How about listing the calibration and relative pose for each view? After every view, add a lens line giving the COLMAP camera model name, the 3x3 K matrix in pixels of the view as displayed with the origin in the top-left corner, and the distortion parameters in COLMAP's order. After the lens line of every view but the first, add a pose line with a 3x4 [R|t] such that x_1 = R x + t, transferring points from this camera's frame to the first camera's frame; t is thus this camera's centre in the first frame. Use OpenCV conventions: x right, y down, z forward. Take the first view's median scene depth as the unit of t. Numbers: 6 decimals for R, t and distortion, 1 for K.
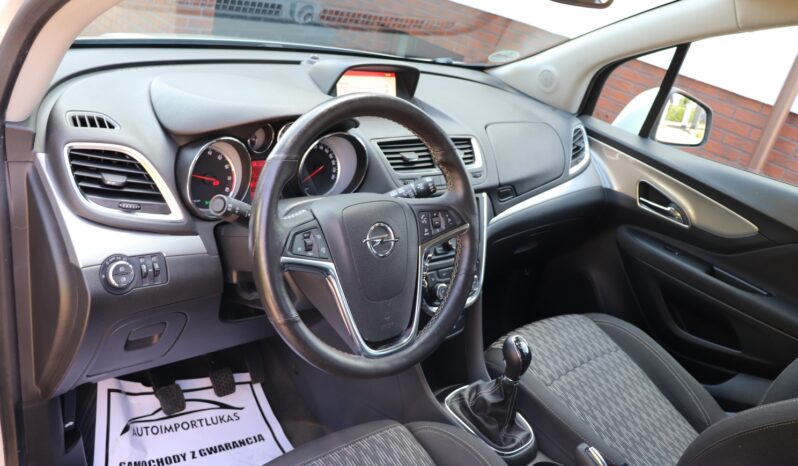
lens RADIAL K [[671.4, 0, 399.9], [0, 671.4, 221.2], [0, 0, 1]] dist [-0.175394, 0.170426]
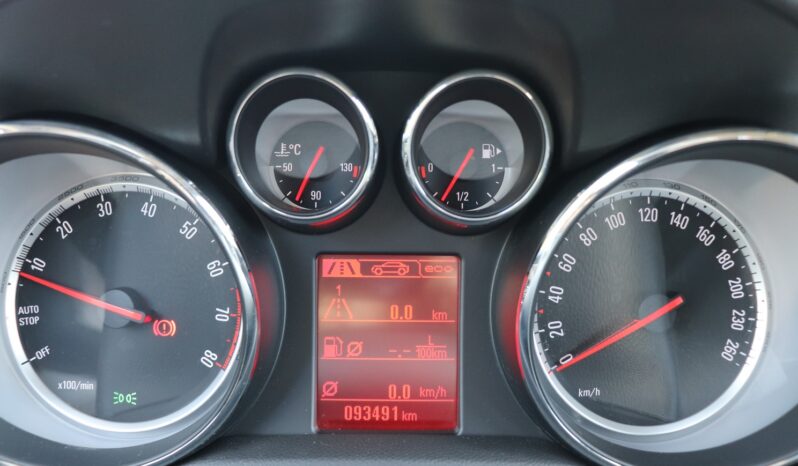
lens RADIAL K [[671.4, 0, 399.9], [0, 671.4, 221.2], [0, 0, 1]] dist [-0.175394, 0.170426]
pose [[0.736378, 0.011036, -0.676480, -0.033522], [-0.125723, 0.984685, -0.120790, -0.068760], [0.664787, 0.173996, 0.726487, 0.754809]]
